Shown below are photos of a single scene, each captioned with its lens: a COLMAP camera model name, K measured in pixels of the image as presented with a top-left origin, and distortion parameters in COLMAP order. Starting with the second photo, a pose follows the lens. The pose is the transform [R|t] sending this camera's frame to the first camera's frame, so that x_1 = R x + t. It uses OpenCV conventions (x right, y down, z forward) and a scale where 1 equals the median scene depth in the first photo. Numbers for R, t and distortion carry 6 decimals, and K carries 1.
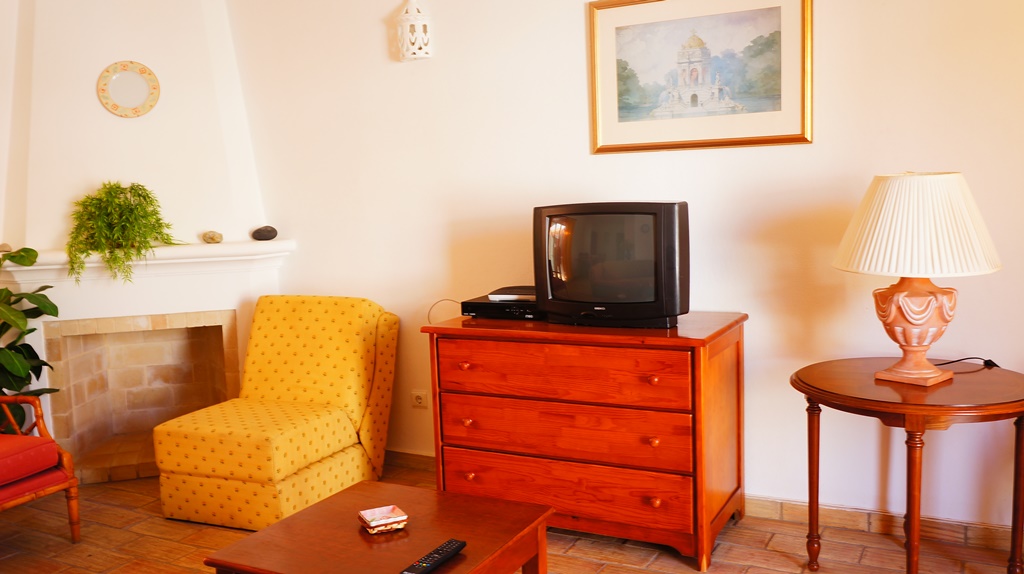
lens RADIAL K [[881.5, 0, 514.3], [0, 881.5, 290.6], [0, 0, 1]] dist [-0.011302, -0.004481]
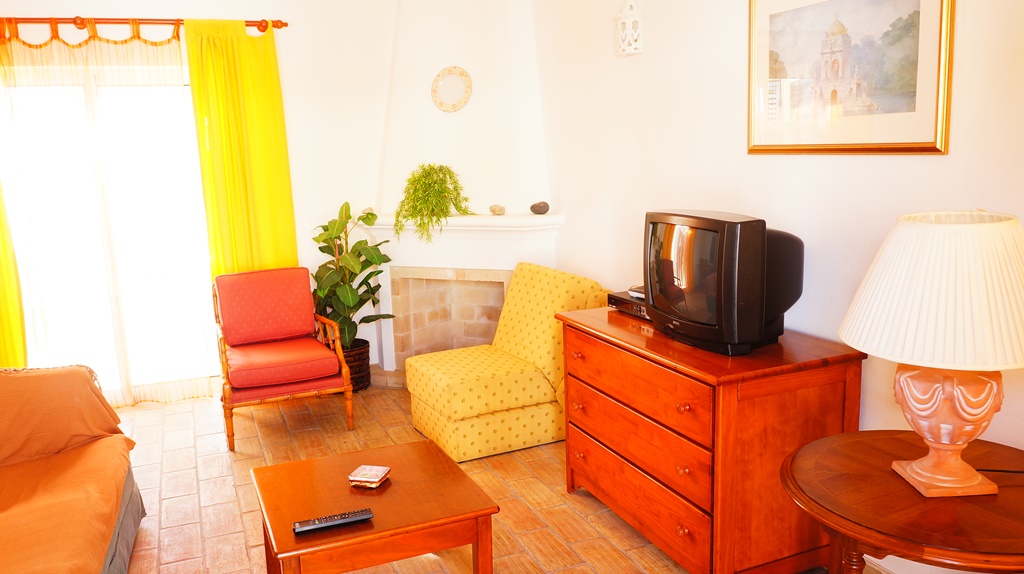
lens RADIAL K [[794.4, 0, 512.6], [0, 794.4, 289.9], [0, 0, 1]] dist [-0.020104, -0.004414]
pose [[0.772156, 0.122875, -0.623440, 0.458752], [-0.065914, 0.991321, 0.113745, -0.095146], [0.632005, -0.046735, 0.773554, 0.193575]]
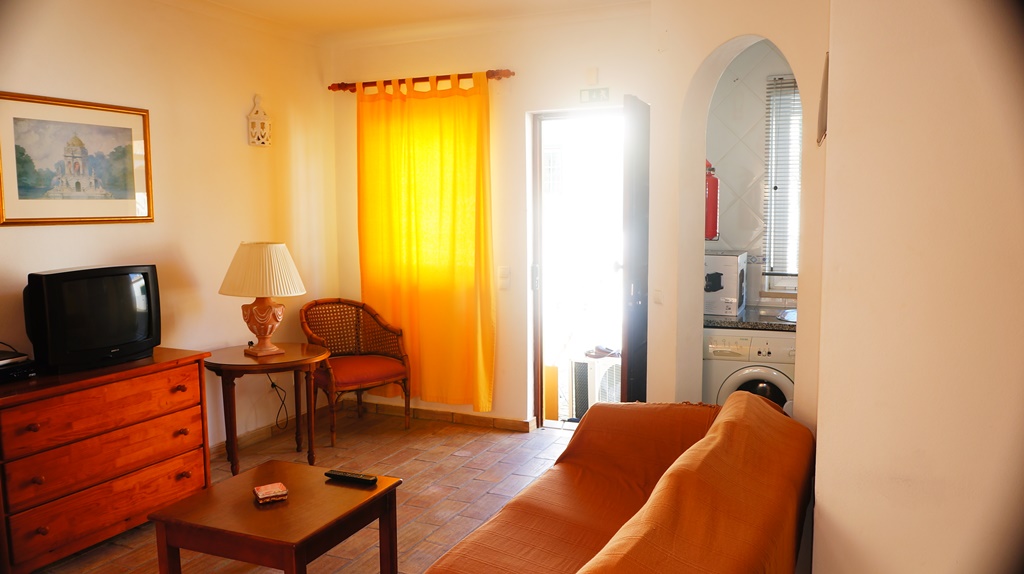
lens RADIAL K [[794.4, 0, 512.6], [0, 794.4, 289.9], [0, 0, 1]] dist [-0.020104, -0.004414]
pose [[-0.057480, -0.069464, 0.995927, -0.973335], [0.124956, 0.989231, 0.076209, -0.074149], [-0.990496, 0.128827, -0.048181, 0.439643]]
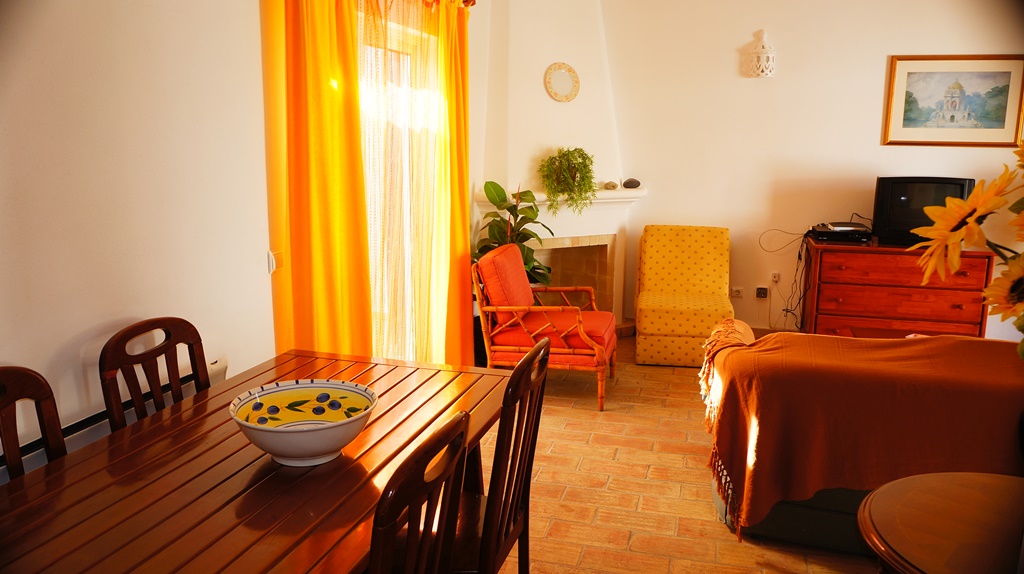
lens RADIAL K [[789.3, 0, 513.8], [0, 789.3, 289.3], [0, 0, 1]] dist [-0.029392, -0.001082]
pose [[0.973676, -0.003038, 0.227916, -0.995740], [-0.015277, 0.996793, 0.078552, 0.015524], [-0.227423, -0.079966, 0.970507, -0.343669]]
